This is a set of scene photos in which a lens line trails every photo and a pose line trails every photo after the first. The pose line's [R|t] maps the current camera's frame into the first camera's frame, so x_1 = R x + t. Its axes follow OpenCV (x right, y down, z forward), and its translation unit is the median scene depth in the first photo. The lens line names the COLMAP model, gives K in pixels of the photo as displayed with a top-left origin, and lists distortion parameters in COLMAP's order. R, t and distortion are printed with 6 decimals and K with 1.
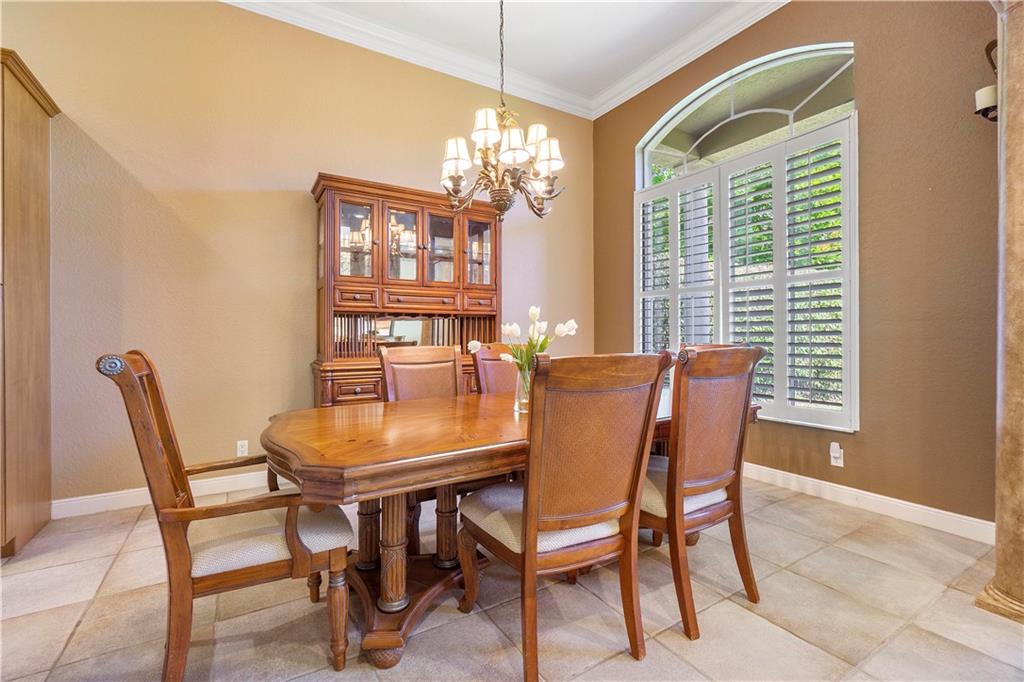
lens RADIAL K [[442.0, 0, 504.2], [0, 442.0, 336.7], [0, 0, 1]] dist [-0.003794, 0.000830]
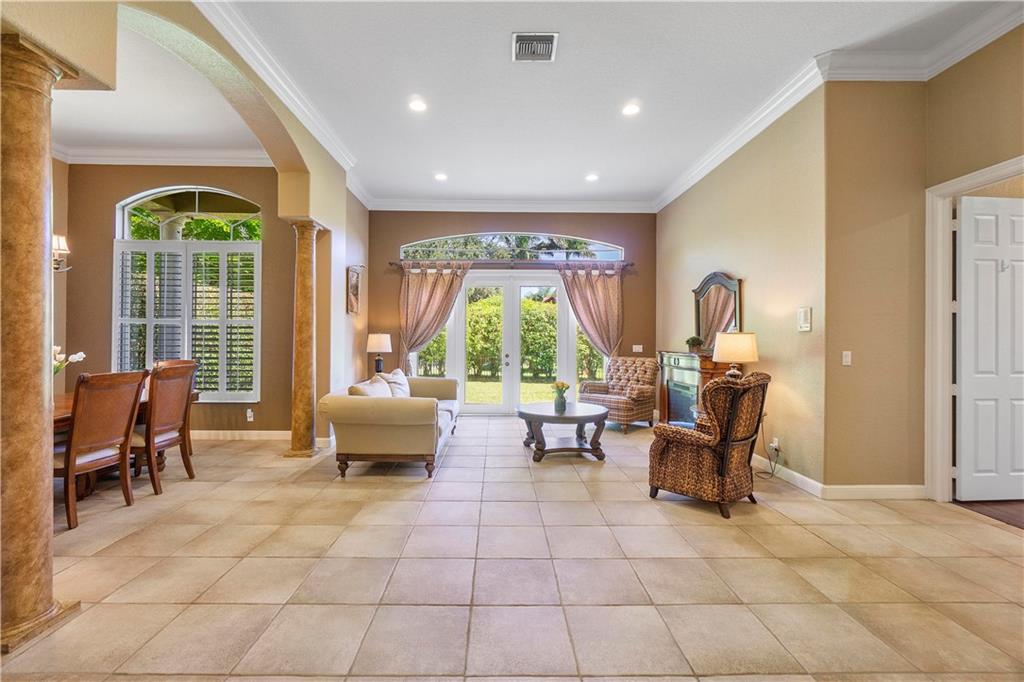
lens RADIAL K [[442.0, 0, 504.2], [0, 442.0, 336.7], [0, 0, 1]] dist [-0.003794, 0.000830]
pose [[0.501749, 0.008445, 0.864972, -0.455194], [-0.003825, 0.999964, -0.007544, -0.082737], [-0.865005, 0.000477, 0.501764, -1.170226]]
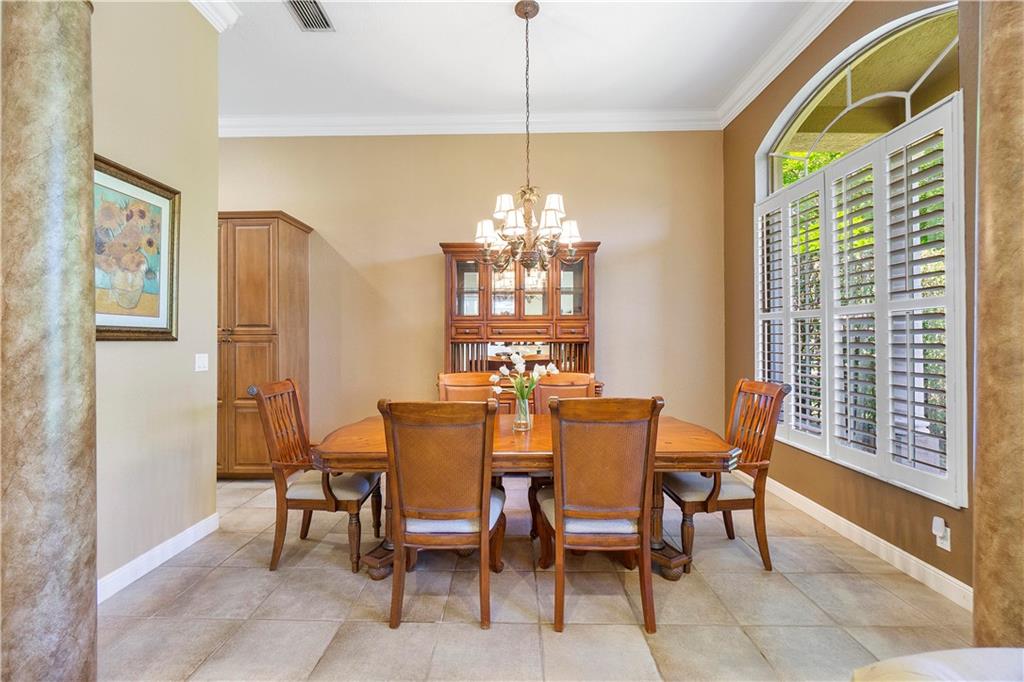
lens RADIAL K [[442.0, 0, 504.2], [0, 442.0, 336.7], [0, 0, 1]] dist [-0.003794, 0.000830]
pose [[0.846650, -0.001283, -0.532148, 0.645160], [-0.001969, 0.999983, -0.005544, -0.091885], [0.532146, 0.005741, 0.846633, -0.087038]]
